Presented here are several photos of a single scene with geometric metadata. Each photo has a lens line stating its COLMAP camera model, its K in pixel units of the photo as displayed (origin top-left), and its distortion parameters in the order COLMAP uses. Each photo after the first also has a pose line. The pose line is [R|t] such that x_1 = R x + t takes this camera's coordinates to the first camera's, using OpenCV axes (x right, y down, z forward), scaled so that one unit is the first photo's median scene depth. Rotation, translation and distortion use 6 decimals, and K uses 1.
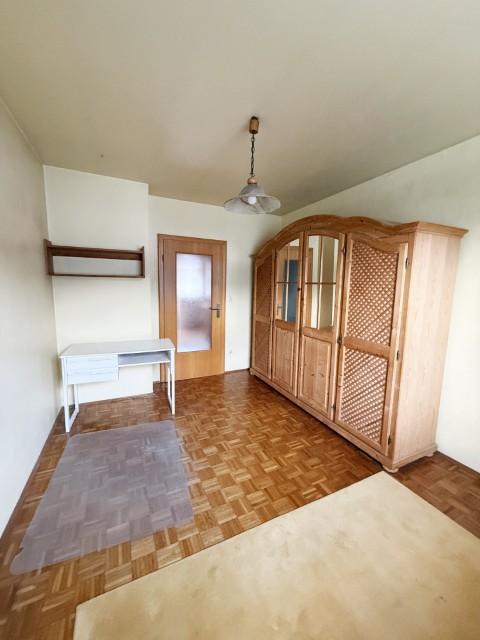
lens RADIAL K [[256.5, 0, 240.7], [0, 256.5, 318.9], [0, 0, 1]] dist [-0.000074, -0.000604]
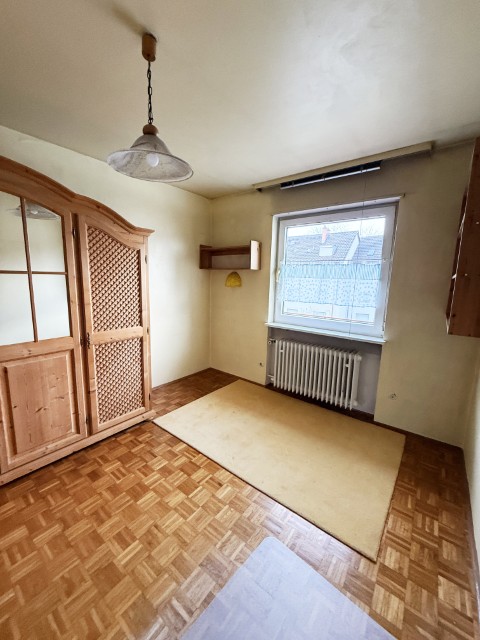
lens RADIAL K [[256.5, 0, 239.9], [0, 256.5, 318.1], [0, 0, 1]] dist [-0.000074, -0.000604]
pose [[-0.456255, -0.171815, 0.873104, -0.572224], [0.078362, 0.969613, 0.231756, -0.145700], [-0.886392, 0.174158, -0.428926, 0.892747]]
